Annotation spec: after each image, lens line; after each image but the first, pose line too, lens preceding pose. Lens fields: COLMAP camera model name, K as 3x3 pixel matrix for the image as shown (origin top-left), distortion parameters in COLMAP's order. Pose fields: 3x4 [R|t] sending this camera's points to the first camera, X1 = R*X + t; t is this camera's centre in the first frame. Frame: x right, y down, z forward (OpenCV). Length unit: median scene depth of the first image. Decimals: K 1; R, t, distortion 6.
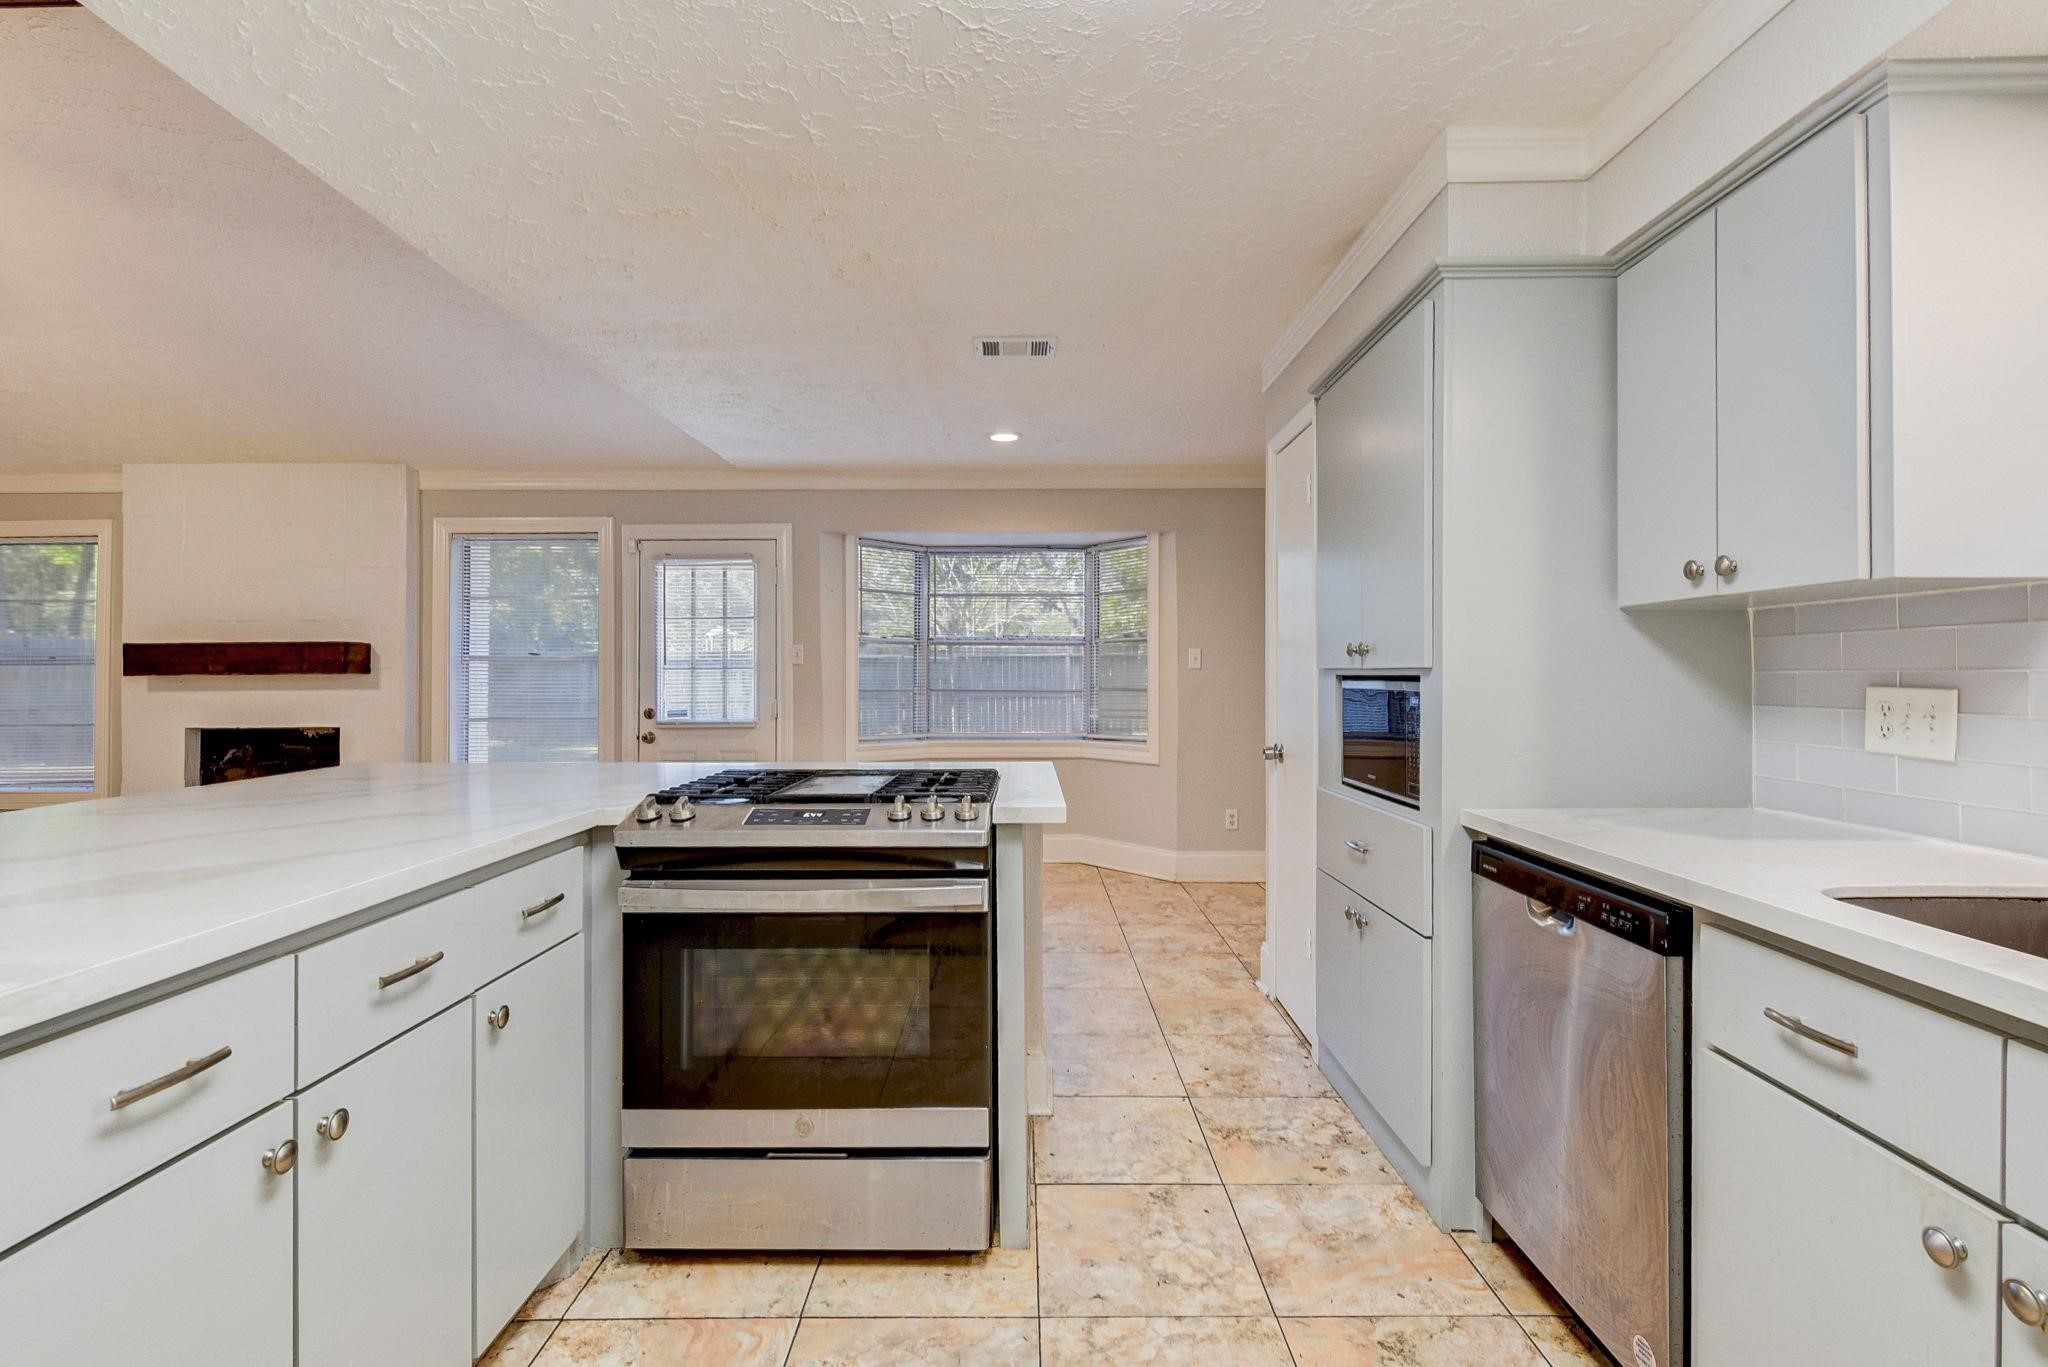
lens RADIAL K [[891.7, 0, 1026.2], [0, 891.7, 672.7], [0, 0, 1]] dist [0.012239, -0.007768]
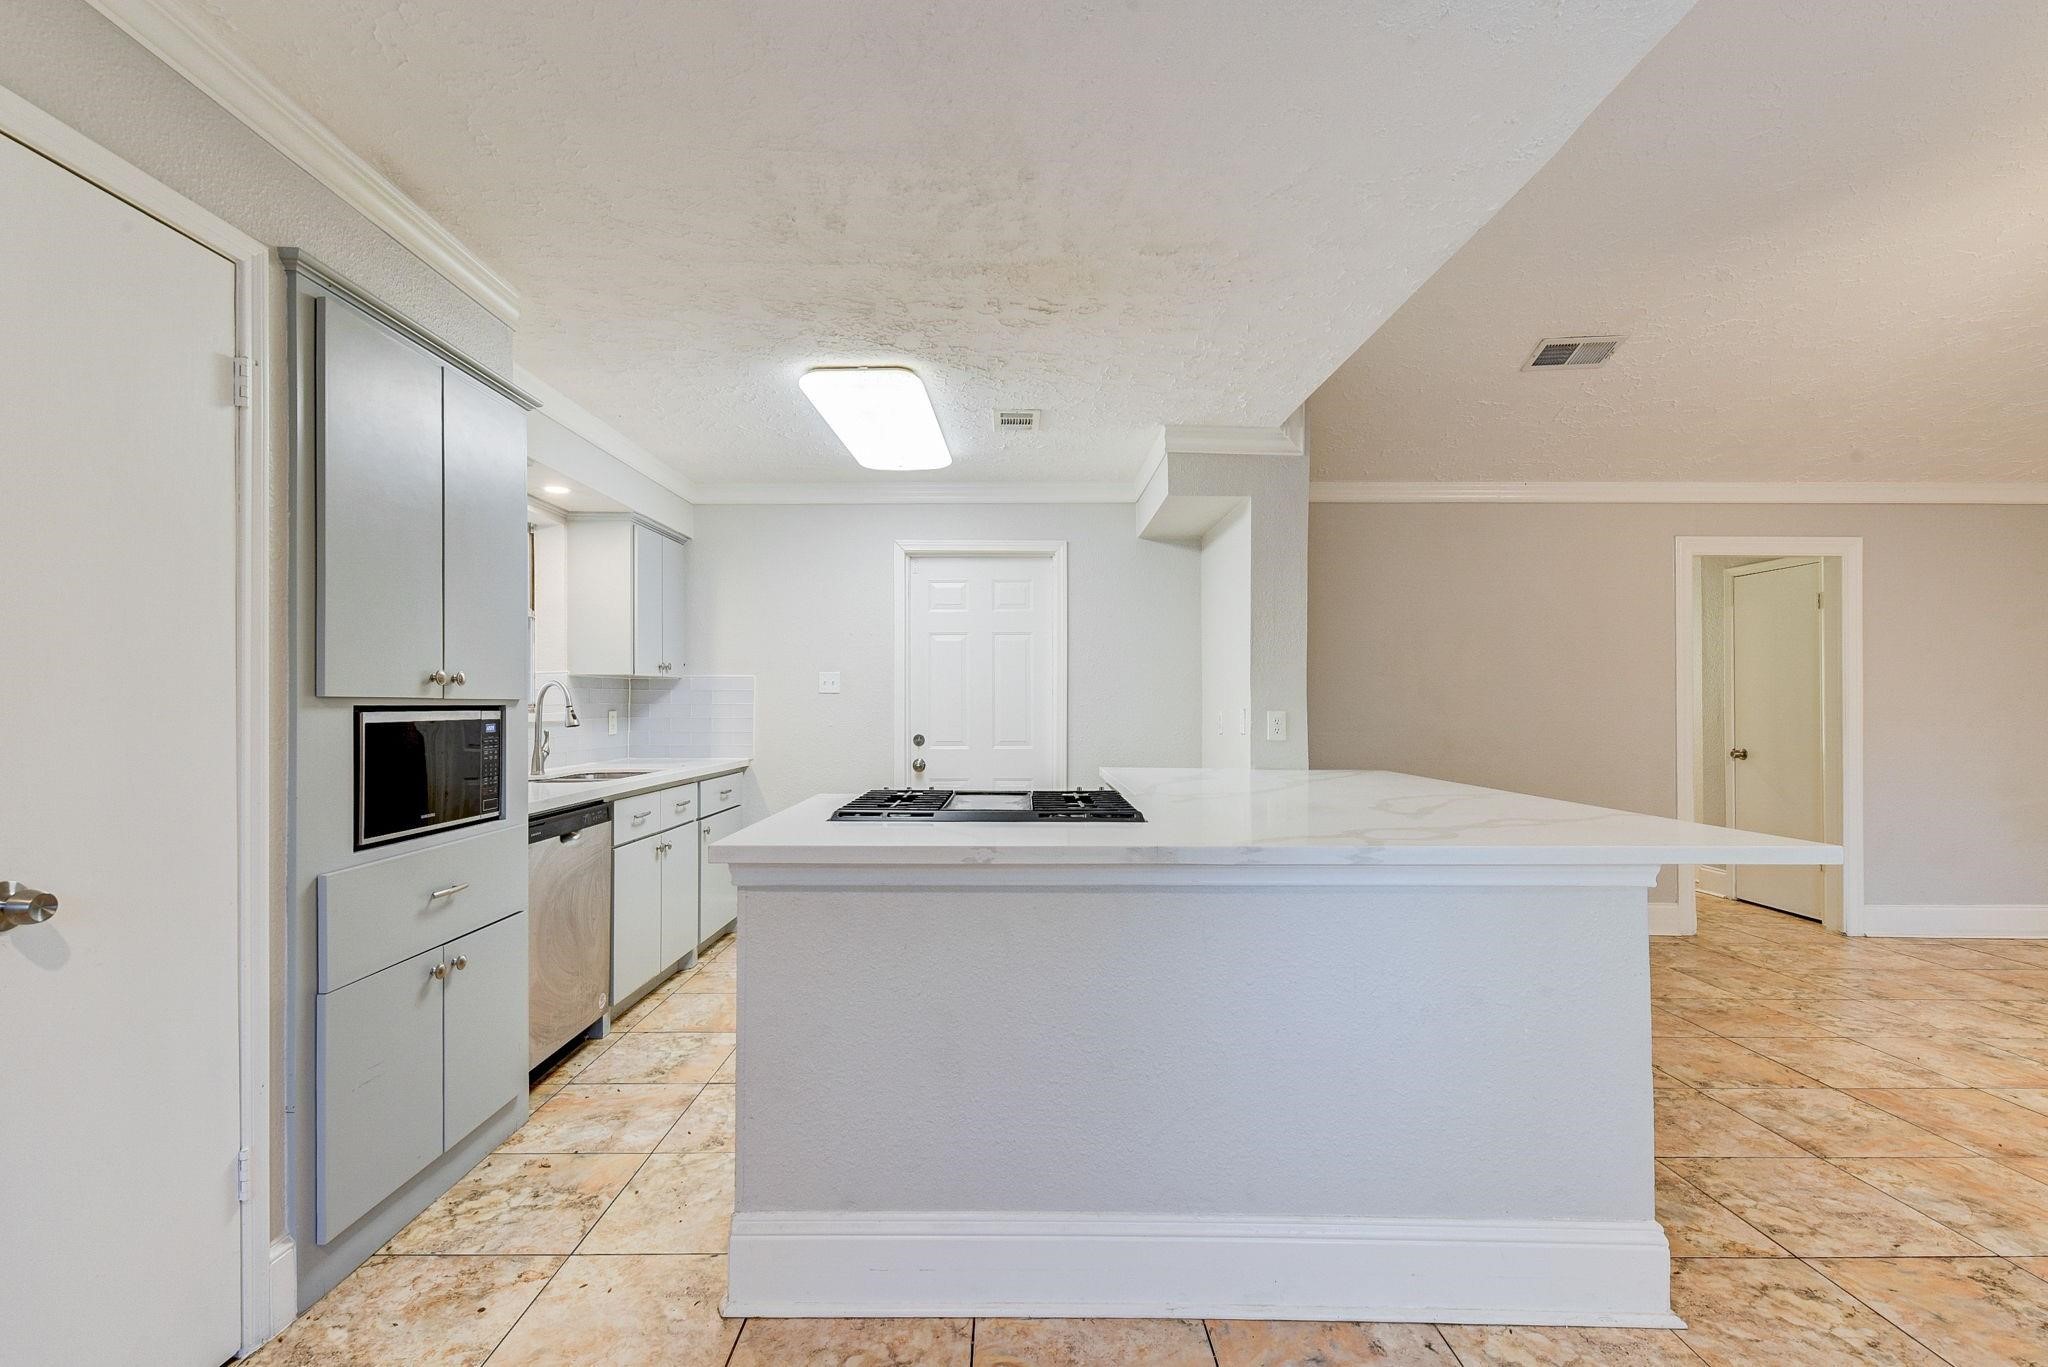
lens RADIAL K [[891.7, 0, 999.9], [0, 891.7, 702.0], [0, 0, 1]] dist [0.012239, -0.007768]
pose [[-0.999844, 0.002685, 0.017448, -0.099742], [0.002580, 0.999978, -0.006061, 0.002743], [-0.017464, -0.006015, -0.999829, 0.872617]]
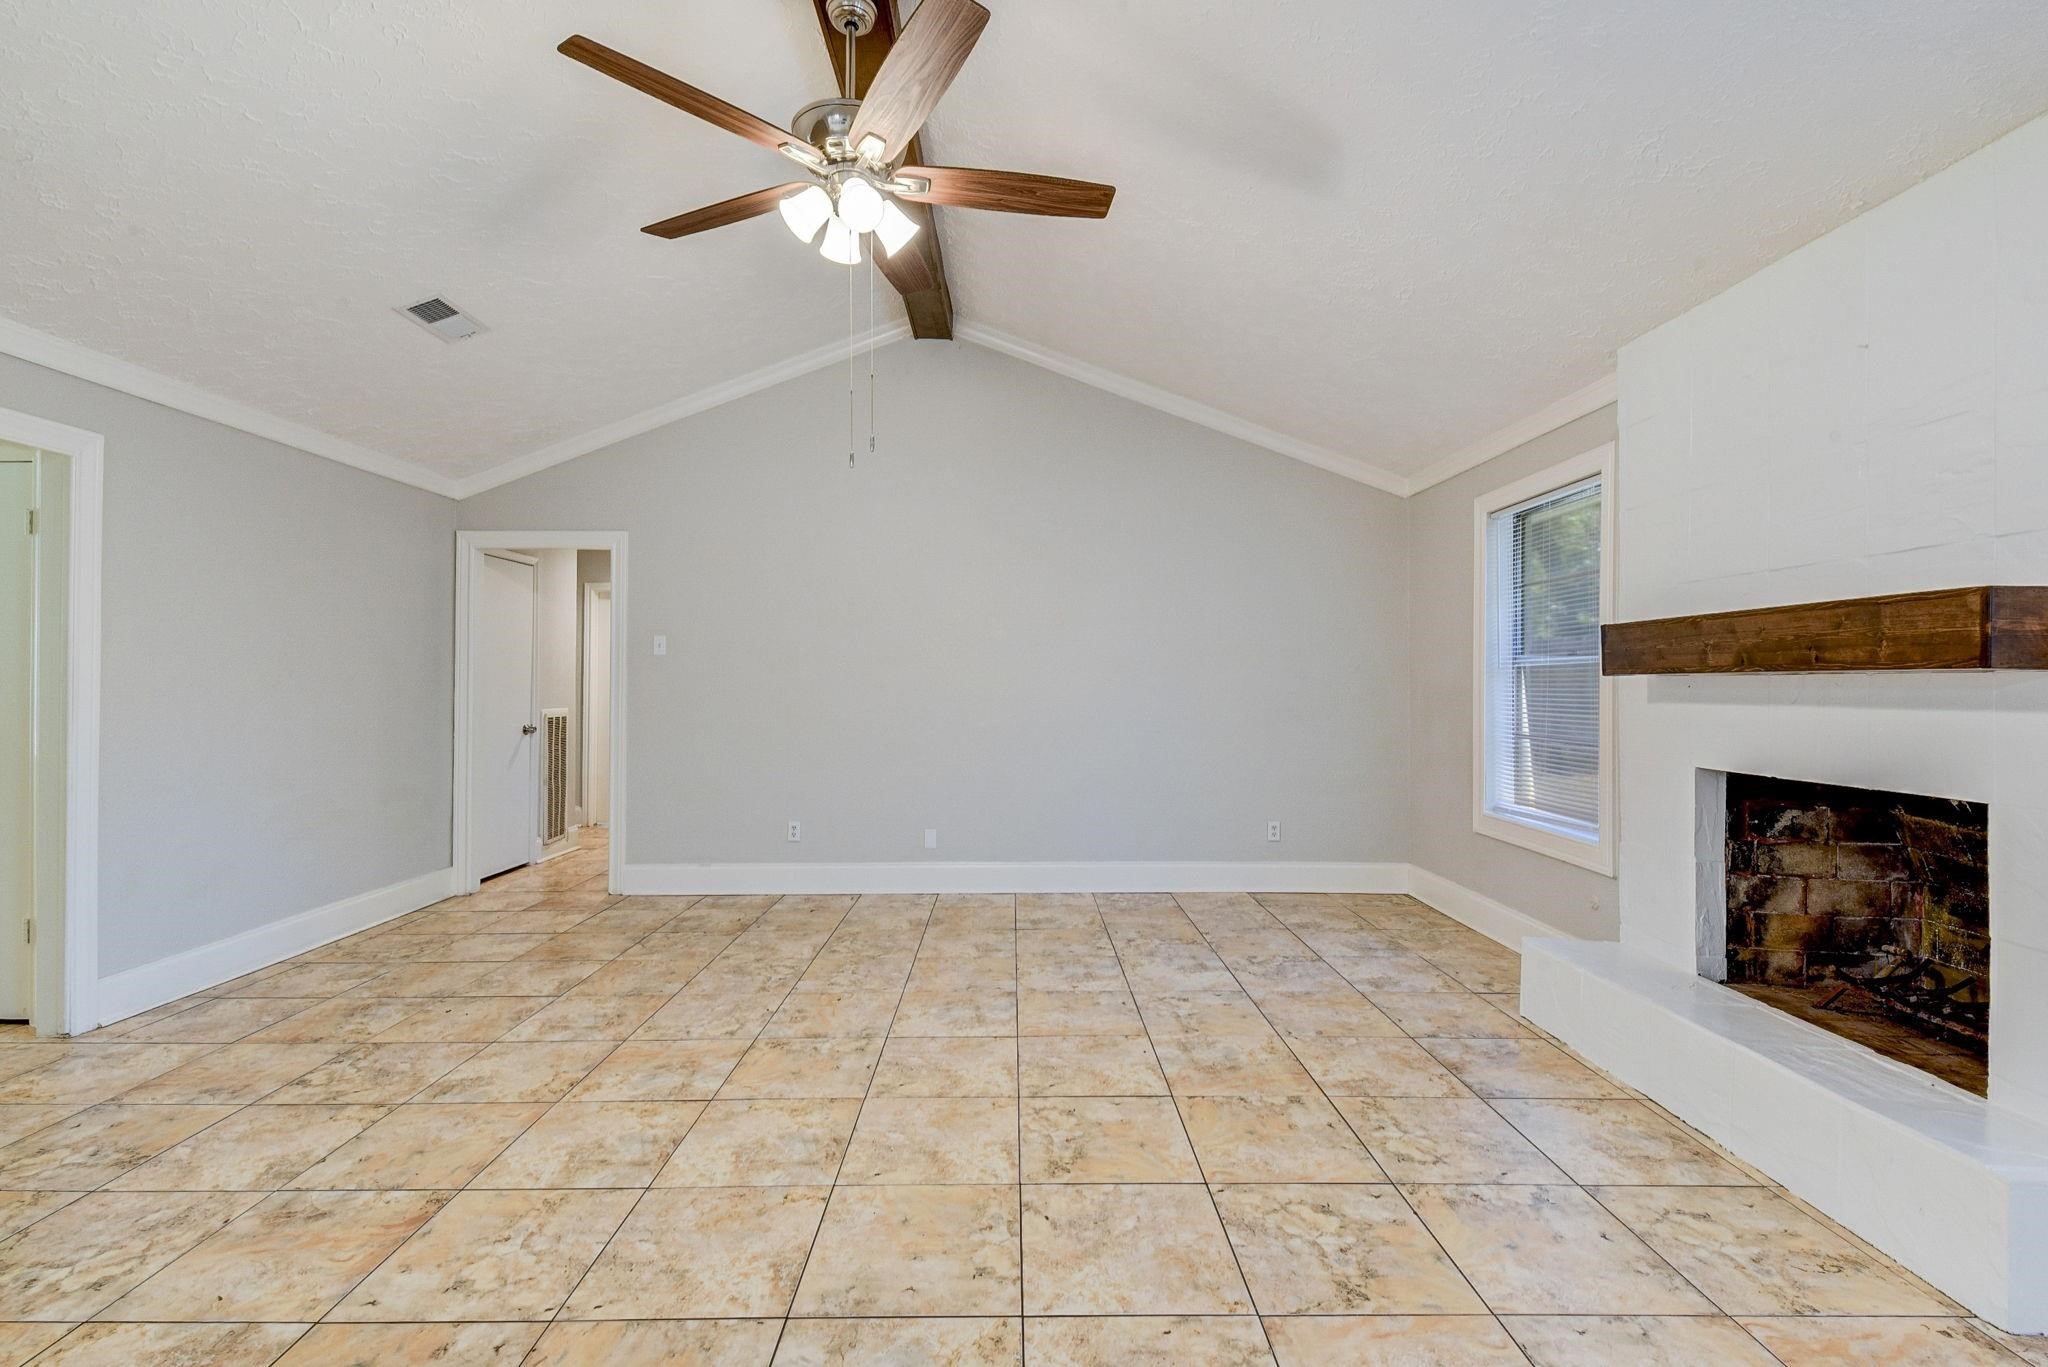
lens RADIAL K [[891.7, 0, 1011.5], [0, 891.7, 664.1], [0, 0, 1]] dist [0.012239, -0.007768]
pose [[-0.010786, -0.014190, -0.999841, -0.361687], [0.004076, 0.999890, -0.014235, 0.002790], [0.999934, -0.004229, -0.010727, 0.568986]]
